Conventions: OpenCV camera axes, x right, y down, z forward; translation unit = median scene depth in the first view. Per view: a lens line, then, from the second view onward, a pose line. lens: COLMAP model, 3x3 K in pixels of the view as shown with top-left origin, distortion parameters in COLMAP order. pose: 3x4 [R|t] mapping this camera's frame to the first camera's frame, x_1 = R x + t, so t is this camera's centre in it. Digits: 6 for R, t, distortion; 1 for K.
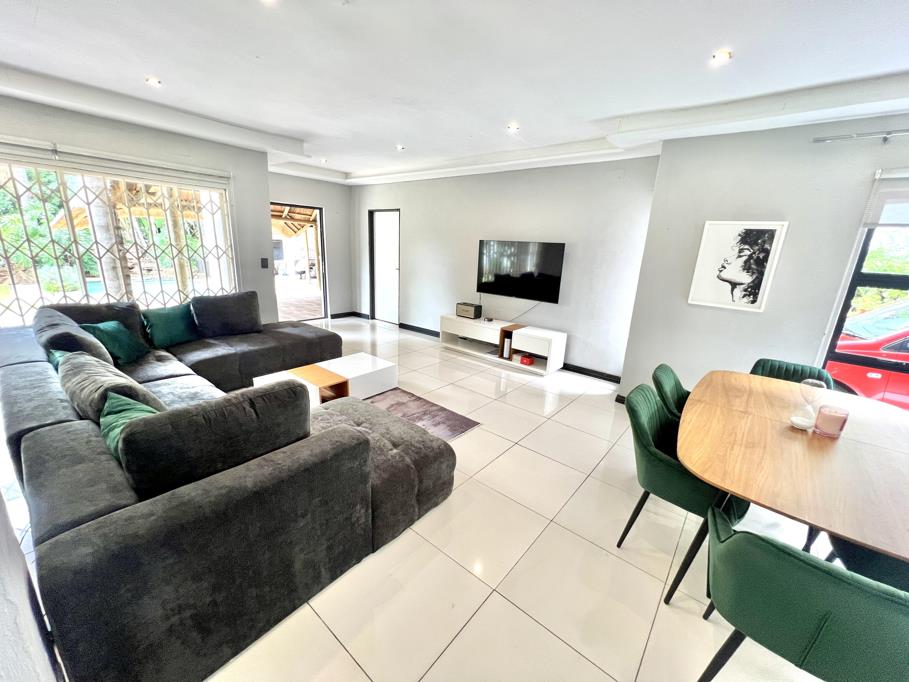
lens RADIAL K [[364.0, 0, 453.6], [0, 364.0, 342.8], [0, 0, 1]] dist [-0.000571, -0.000269]
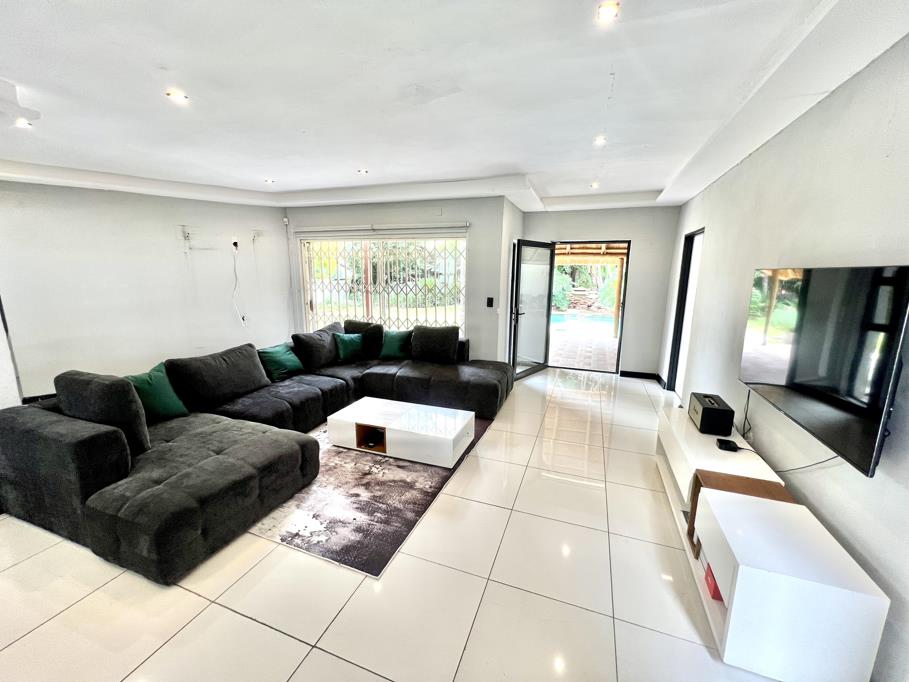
lens RADIAL K [[364.0, 0, 453.6], [0, 364.0, 342.8], [0, 0, 1]] dist [-0.000571, -0.000269]
pose [[0.327228, 0.136206, -0.935077, 0.517749], [-0.241019, 0.968858, 0.056783, -0.174597], [0.913691, 0.206791, 0.349866, 0.706476]]
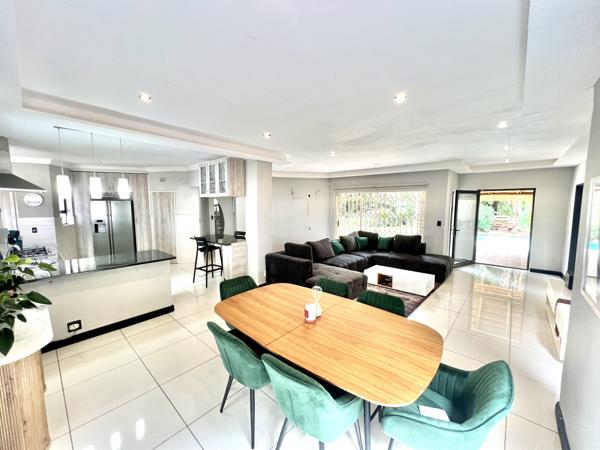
lens RADIAL K [[240.3, 0, 299.4], [0, 240.3, 226.2], [0, 0, 1]] dist [-0.000571, -0.000269]
pose [[-0.040245, 0.045610, -0.998148, 0.968665], [-0.262645, 0.963346, 0.054610, -0.098300], [0.964053, 0.264357, -0.026790, 0.398594]]
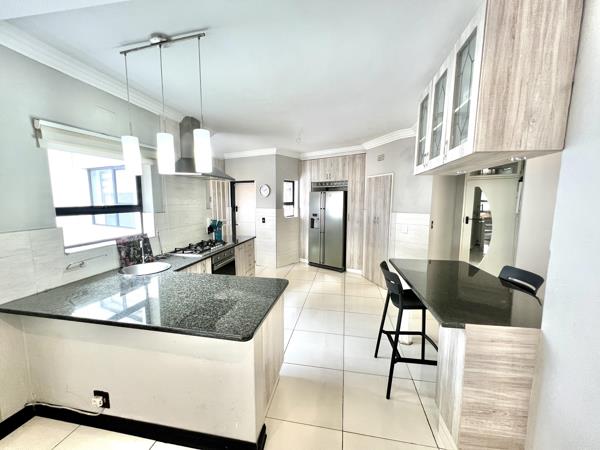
lens RADIAL K [[240.3, 0, 299.4], [0, 240.3, 226.2], [0, 0, 1]] dist [-0.000571, -0.000269]
pose [[-0.873565, -0.000721, -0.486707, 0.147689], [-0.173254, 0.934956, 0.309580, -0.049733], [0.454827, 0.354762, -0.816870, 0.178416]]
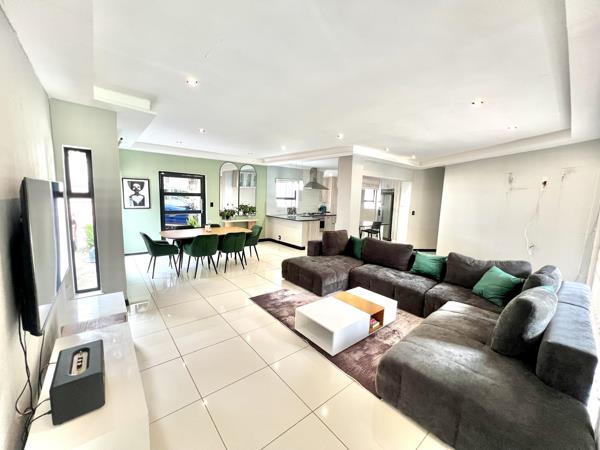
lens RADIAL K [[240.3, 0, 299.4], [0, 240.3, 226.2], [0, 0, 1]] dist [-0.000571, -0.000269]
pose [[-0.978390, -0.109585, 0.175343, -0.267678], [-0.034925, 0.923406, 0.382232, -0.445353], [-0.203799, 0.367848, -0.907278, 1.569591]]
